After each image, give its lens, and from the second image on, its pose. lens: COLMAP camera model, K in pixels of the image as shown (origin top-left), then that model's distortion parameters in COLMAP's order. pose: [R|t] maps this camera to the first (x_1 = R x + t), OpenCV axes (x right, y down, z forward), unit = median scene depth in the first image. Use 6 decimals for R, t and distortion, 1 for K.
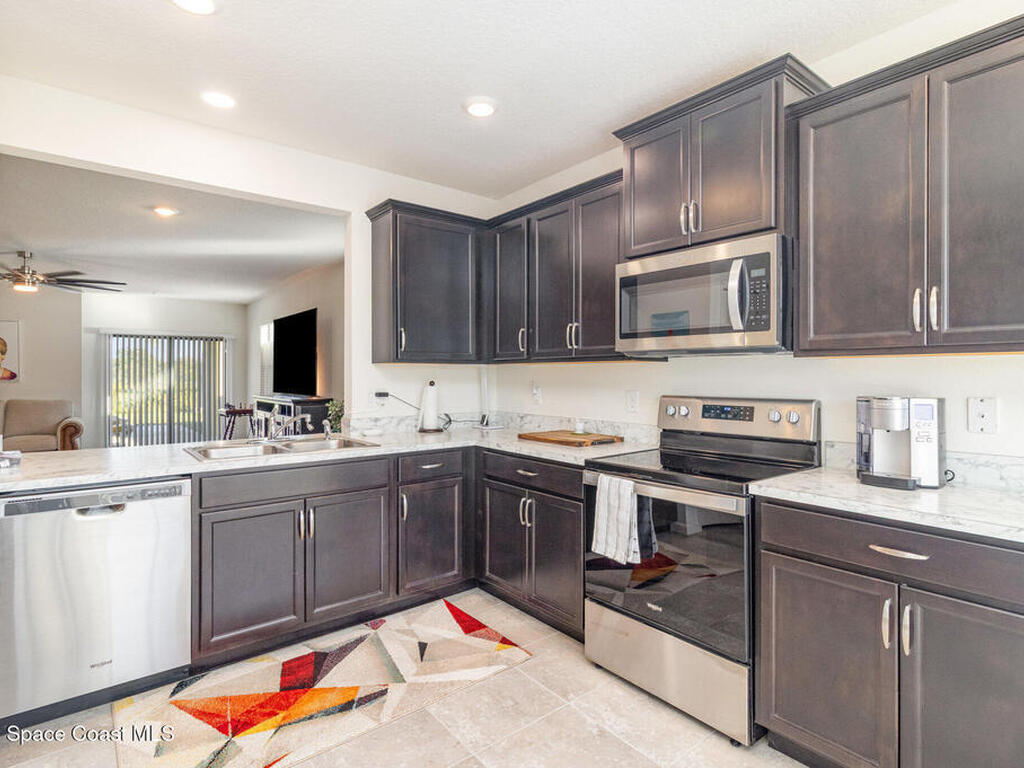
lens RADIAL K [[528.2, 0, 512.4], [0, 528.2, 374.4], [0, 0, 1]] dist [-0.003681, 0.001269]
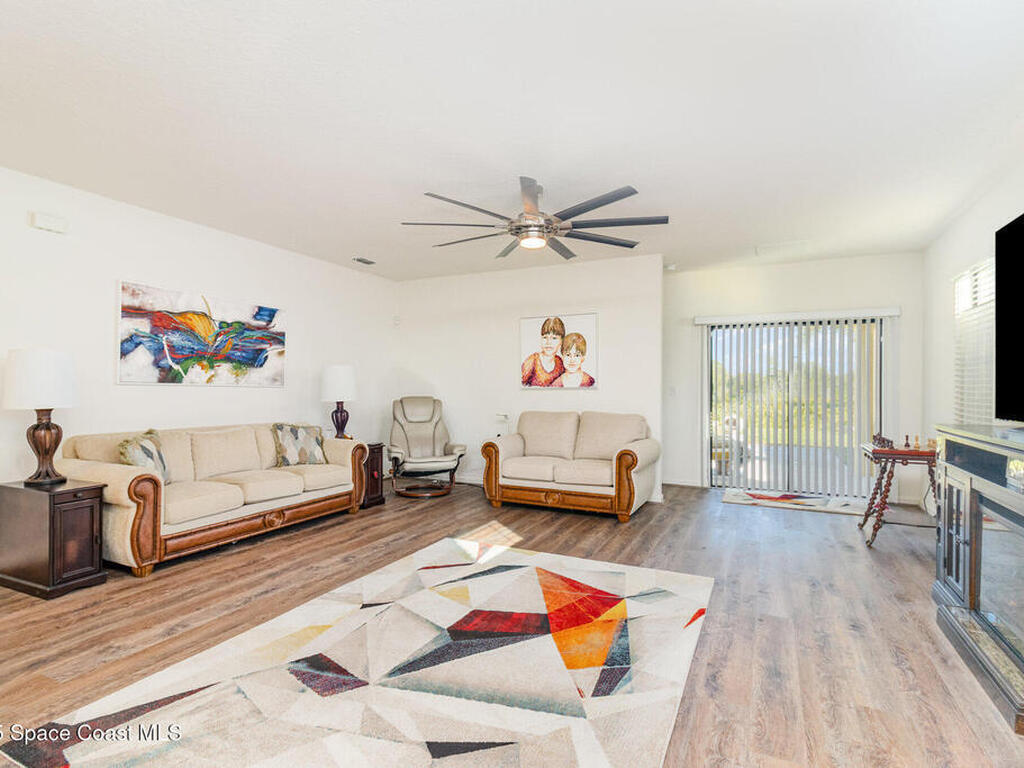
lens RADIAL K [[528.2, 0, 506.7], [0, 528.2, 388.8], [0, 0, 1]] dist [-0.003681, 0.001269]
pose [[0.414473, 0.004534, -0.910050, -0.267886], [-0.000923, 0.999989, 0.004562, 0.010376], [0.910061, -0.001051, 0.414473, 0.550151]]
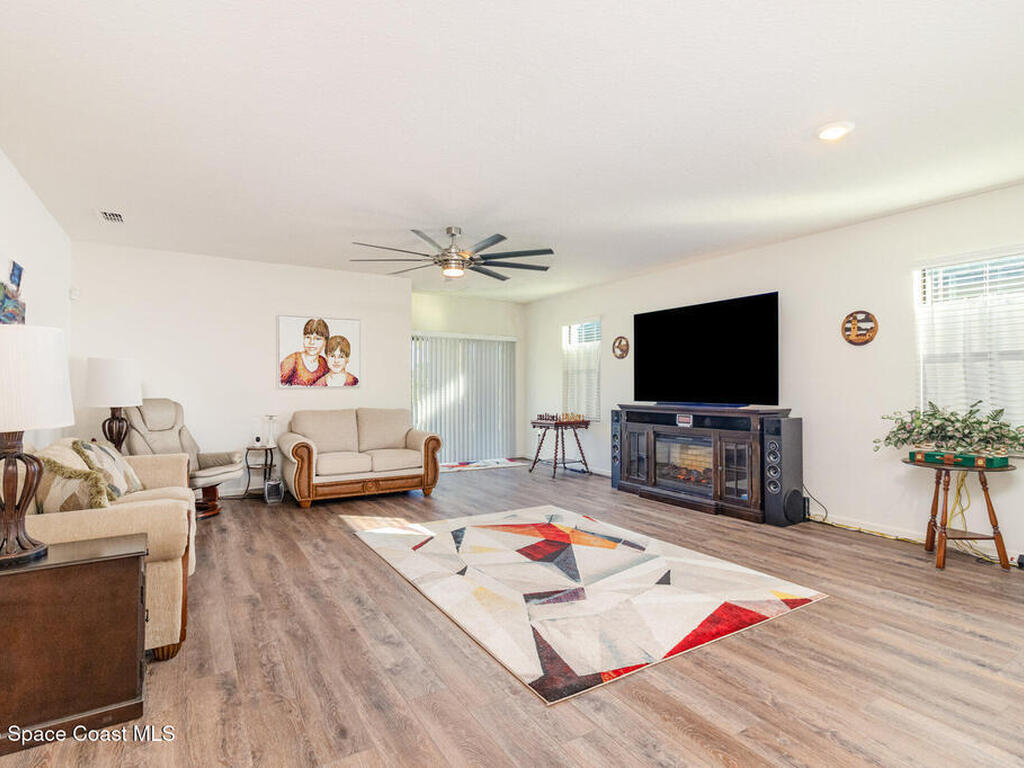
lens RADIAL K [[528.2, 0, 506.9], [0, 528.2, 378.5], [0, 0, 1]] dist [-0.003681, 0.001269]
pose [[0.988687, -0.002914, -0.149964, -0.563661], [0.001228, 0.999935, -0.011332, 0.008849], [0.149987, 0.011020, 0.988627, 0.158637]]
